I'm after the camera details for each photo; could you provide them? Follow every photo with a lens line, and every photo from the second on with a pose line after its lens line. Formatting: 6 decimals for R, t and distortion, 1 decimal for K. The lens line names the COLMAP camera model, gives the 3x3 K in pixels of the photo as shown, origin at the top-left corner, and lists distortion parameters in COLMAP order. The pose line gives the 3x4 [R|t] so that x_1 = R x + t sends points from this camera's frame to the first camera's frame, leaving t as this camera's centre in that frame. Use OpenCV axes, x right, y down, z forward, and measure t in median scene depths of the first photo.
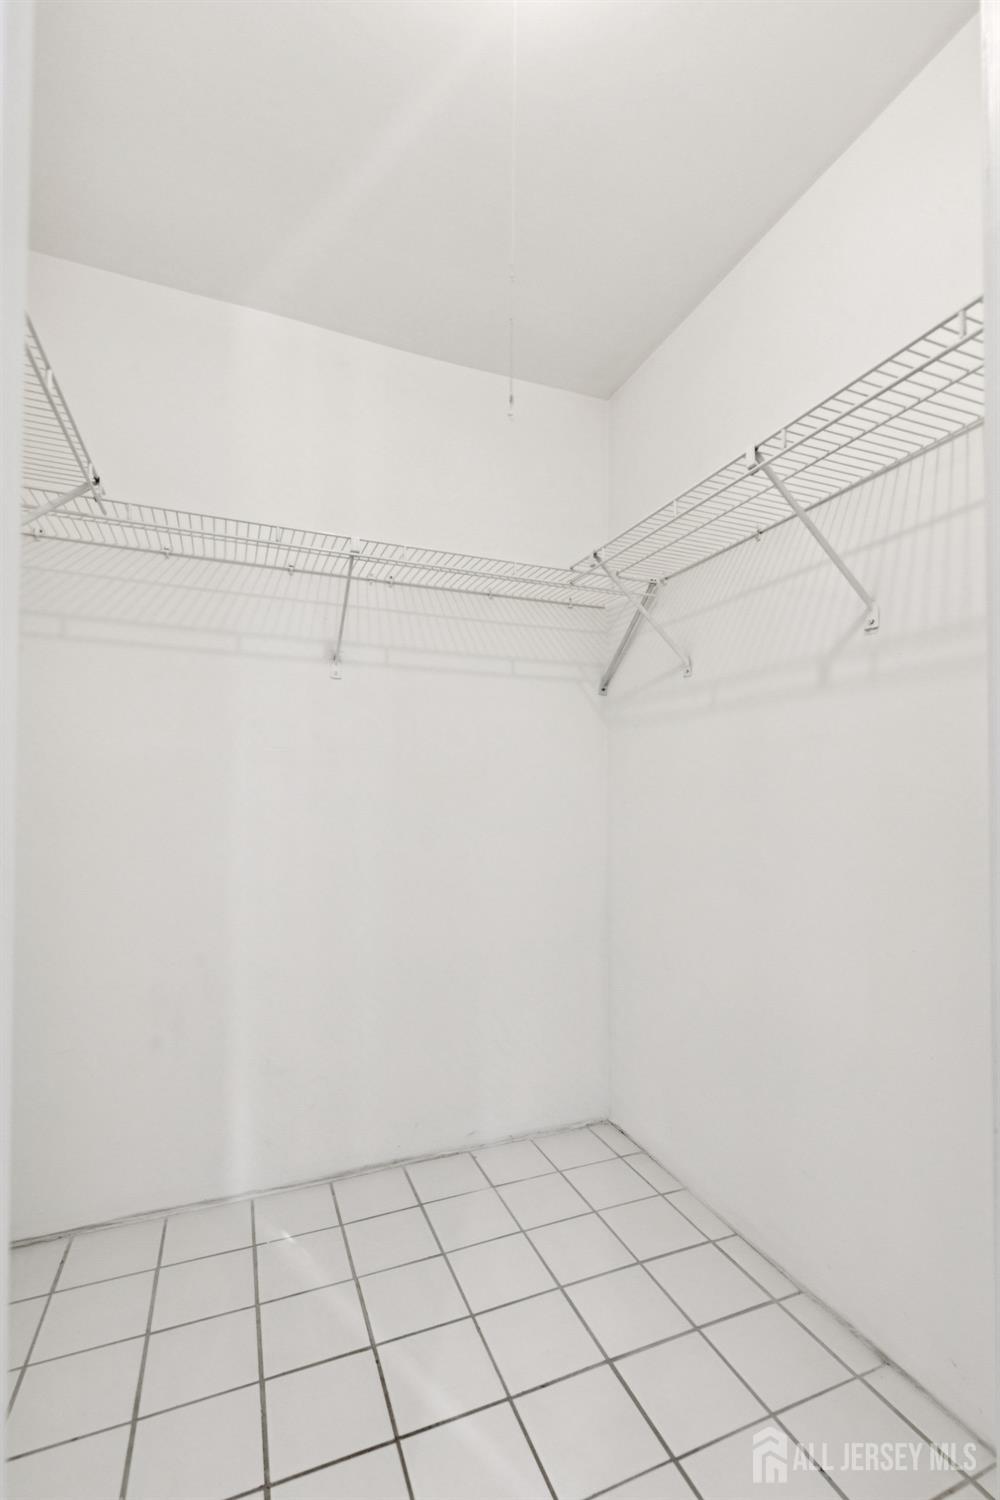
lens RADIAL K [[665.7, 0, 500.0], [0, 665.7, 750.0], [0, 0, 1]] dist [0.000806, 0.000251]
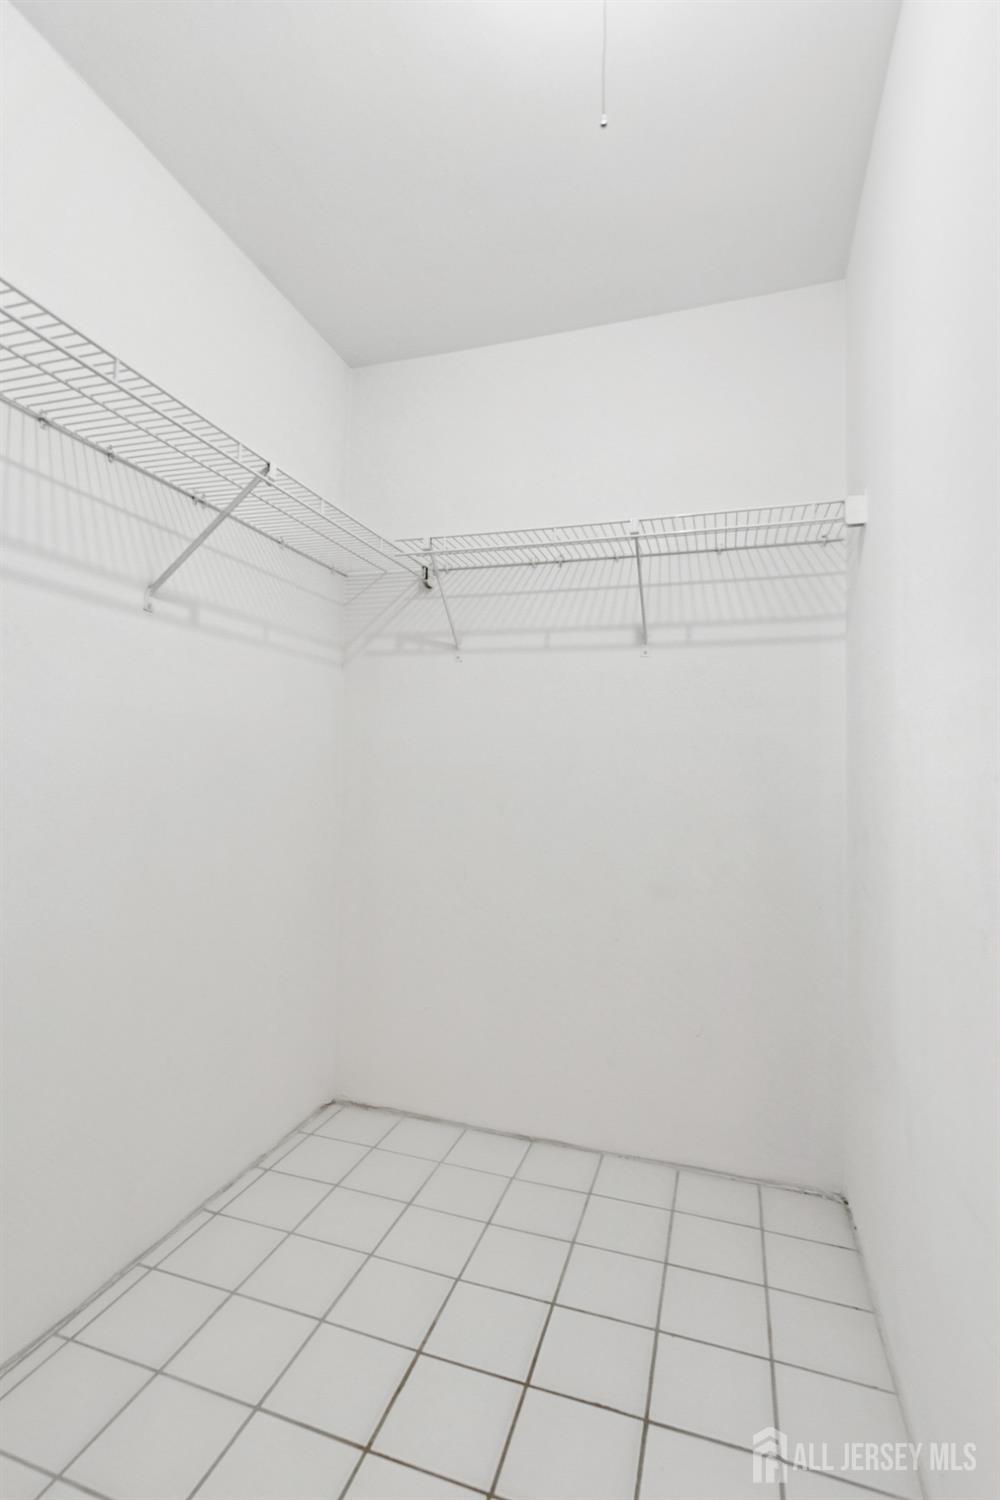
lens RADIAL K [[680.0, 0, 500.1], [0, 680.0, 785.0], [0, 0, 1]] dist [-0.000336, 0.000029]
pose [[0.760263, 0.017965, -0.649367, 0.243155], [0.024441, 0.998119, 0.056228, 0.008567], [0.649155, -0.058619, 0.758394, 0.102104]]
